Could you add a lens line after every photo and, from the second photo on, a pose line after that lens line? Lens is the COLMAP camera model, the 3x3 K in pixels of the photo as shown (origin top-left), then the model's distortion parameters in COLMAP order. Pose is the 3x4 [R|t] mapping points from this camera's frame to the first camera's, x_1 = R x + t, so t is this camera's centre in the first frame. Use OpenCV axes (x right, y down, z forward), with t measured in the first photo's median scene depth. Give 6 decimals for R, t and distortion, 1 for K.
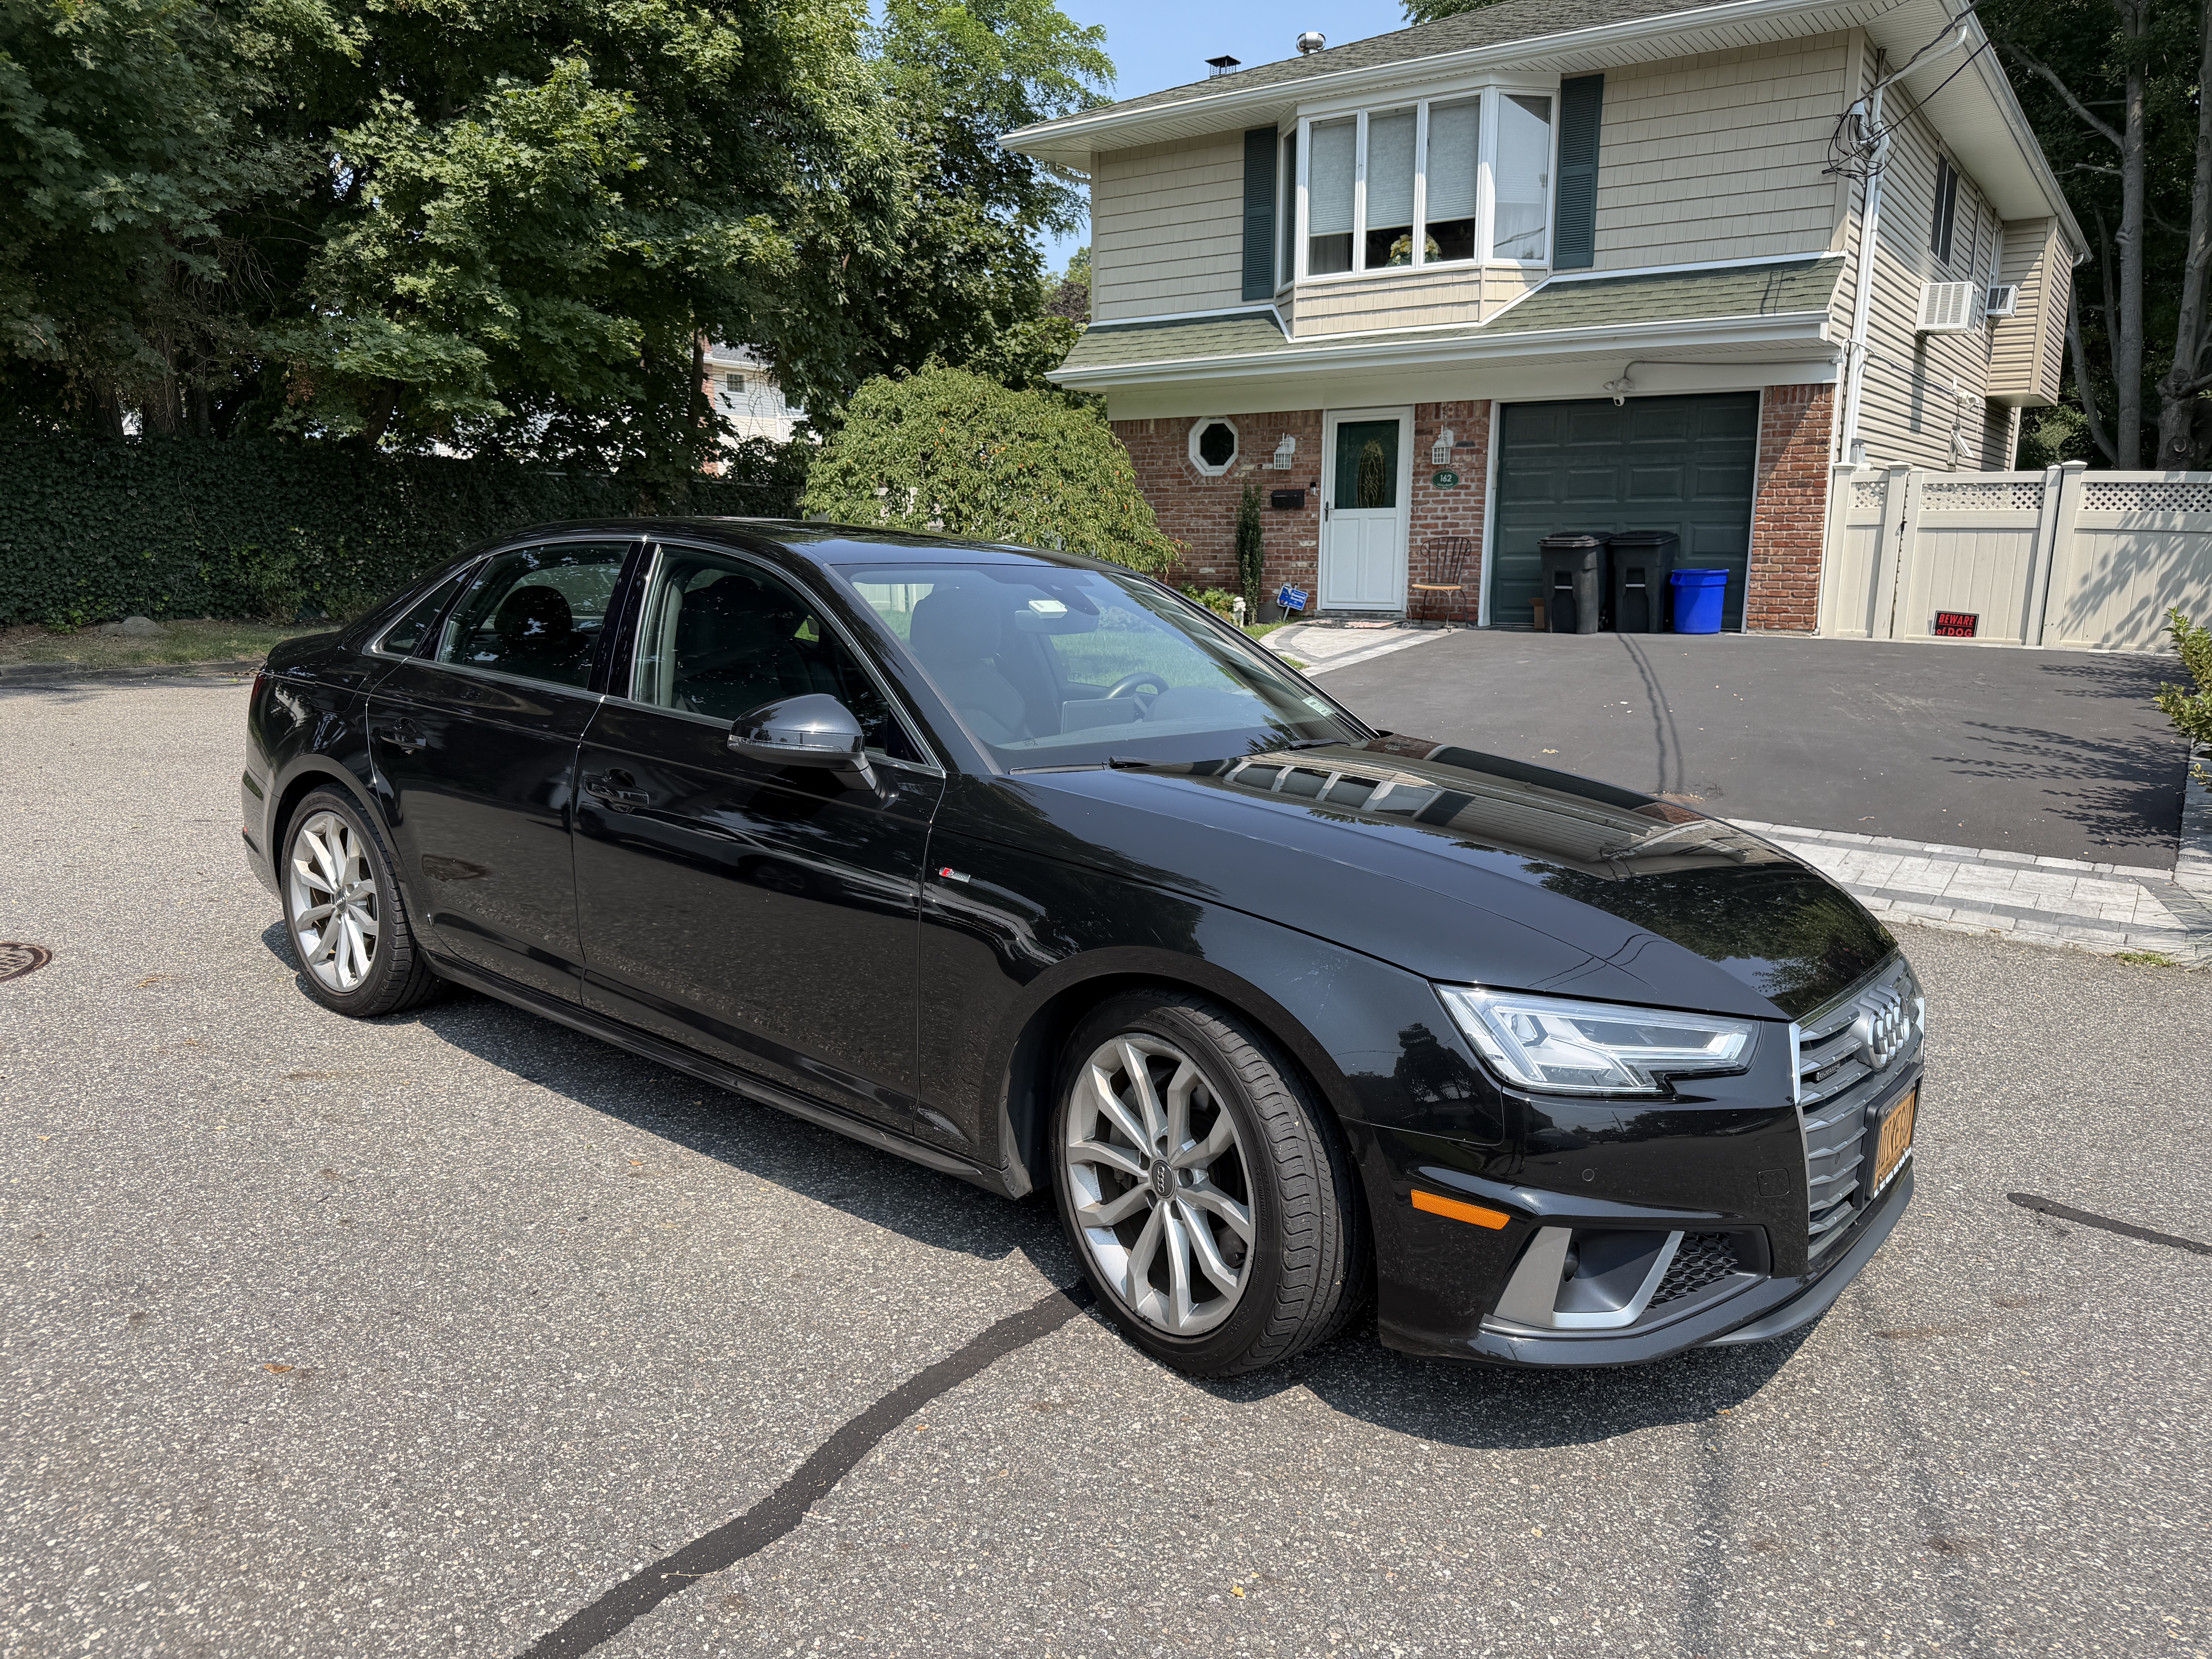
lens RADIAL K [[1547.9, 0, 1113.2], [0, 1547.9, 835.5], [0, 0, 1]] dist [0.095424, -0.157461]
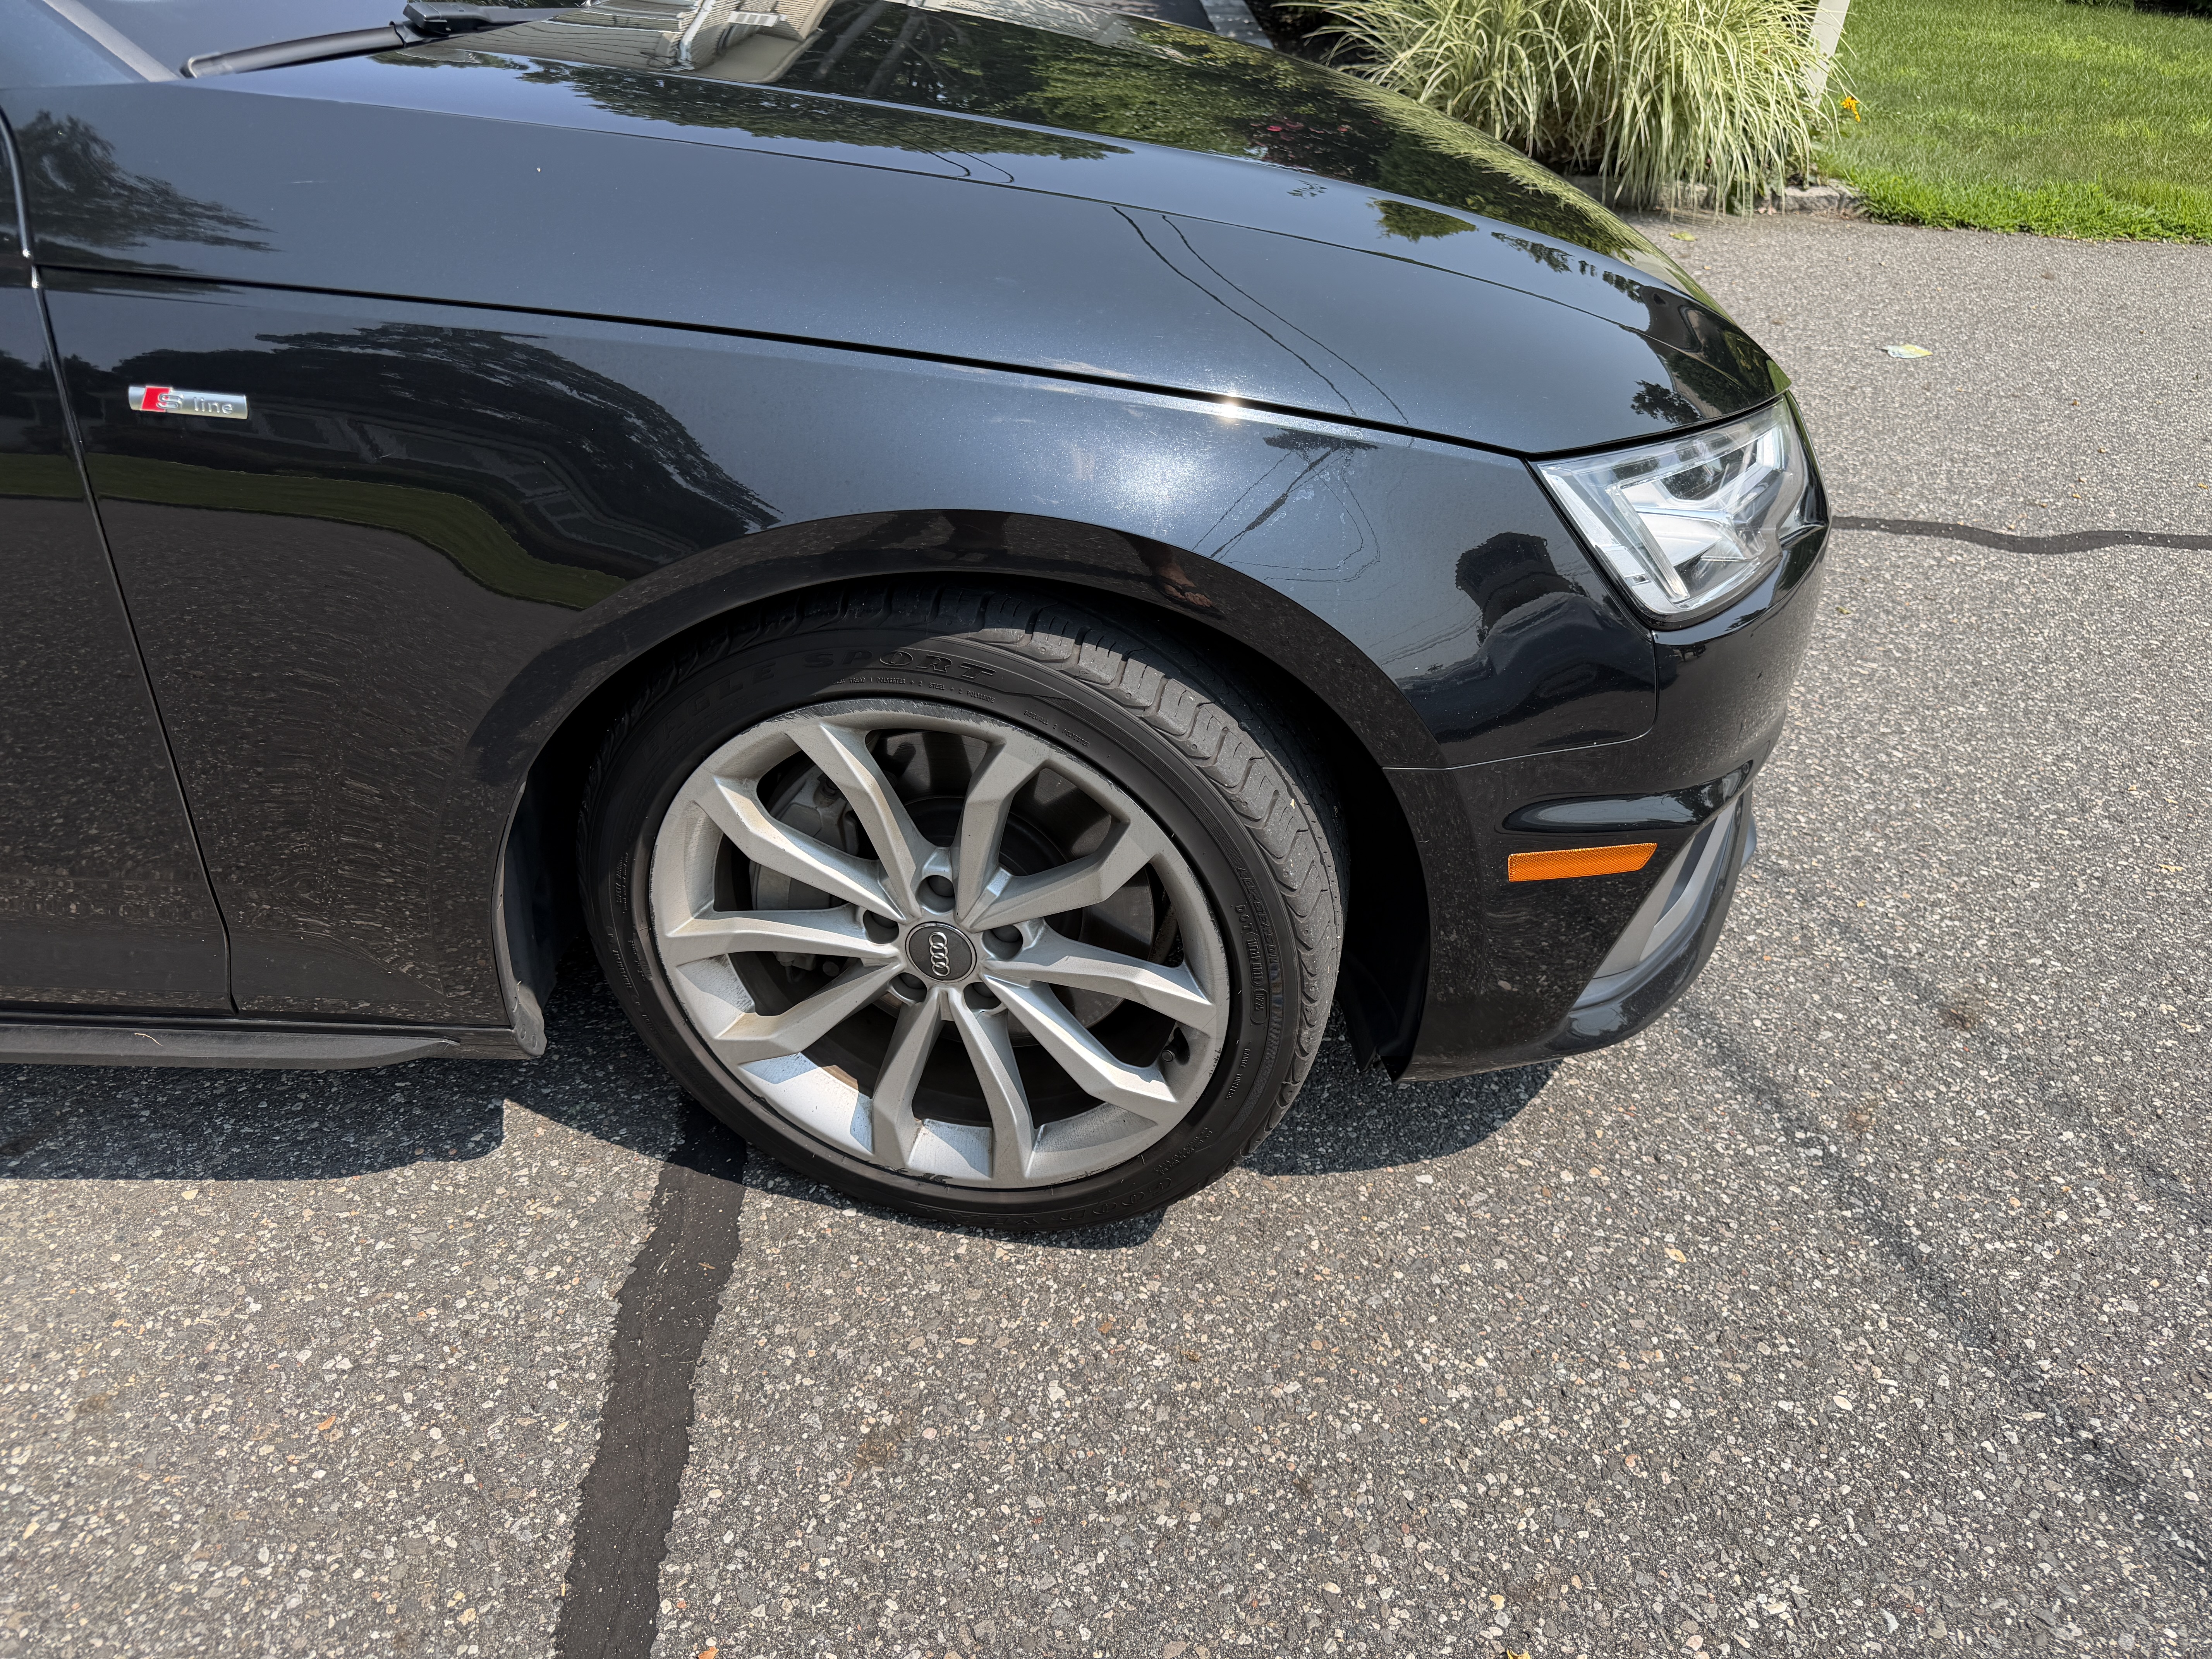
lens RADIAL K [[1547.9, 0, 1113.2], [0, 1547.9, 835.5], [0, 0, 1]] dist [0.095424, -0.157461]
pose [[0.770797, -0.349485, 0.532665, -0.179324], [0.098079, 0.891232, 0.442817, -0.028874], [-0.629486, -0.289078, 0.721236, 0.618099]]
